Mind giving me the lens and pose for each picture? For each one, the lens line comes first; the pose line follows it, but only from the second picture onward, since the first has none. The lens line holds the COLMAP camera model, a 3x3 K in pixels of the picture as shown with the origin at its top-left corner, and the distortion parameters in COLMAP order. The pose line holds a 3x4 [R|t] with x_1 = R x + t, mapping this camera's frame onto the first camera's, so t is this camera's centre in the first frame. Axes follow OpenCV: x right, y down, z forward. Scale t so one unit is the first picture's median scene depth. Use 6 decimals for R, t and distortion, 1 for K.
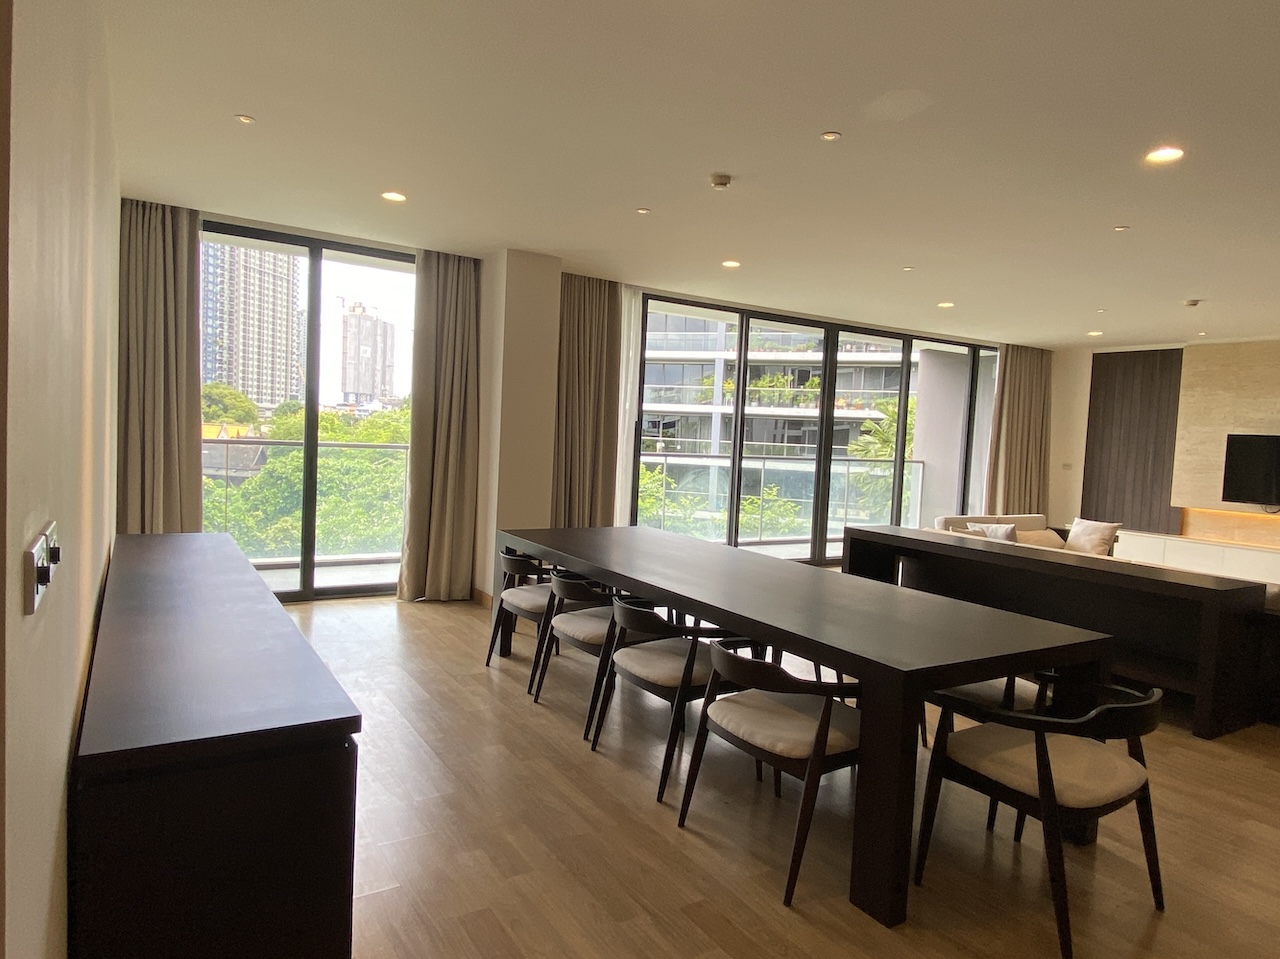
lens RADIAL K [[787.4, 0, 640.0], [0, 787.4, 479.5], [0, 0, 1]] dist [0.076393, -0.082331]
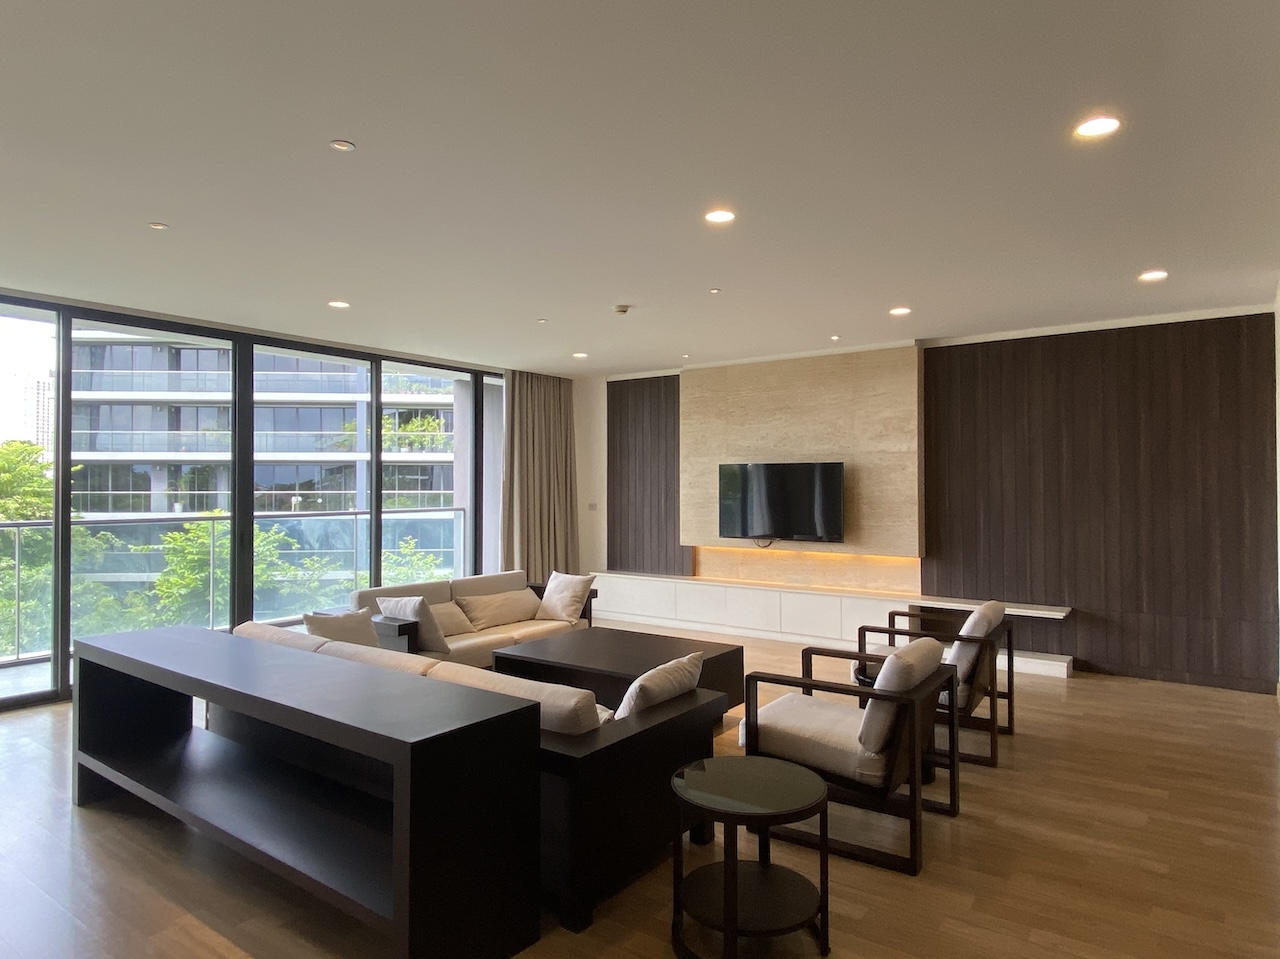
lens RADIAL K [[787.4, 0, 640.0], [0, 787.4, 479.5], [0, 0, 1]] dist [0.076393, -0.082331]
pose [[0.930306, -0.044784, 0.364040, 0.269921], [0.065638, 0.996823, -0.045111, -0.003573], [-0.360864, 0.065862, 0.930290, 0.161520]]
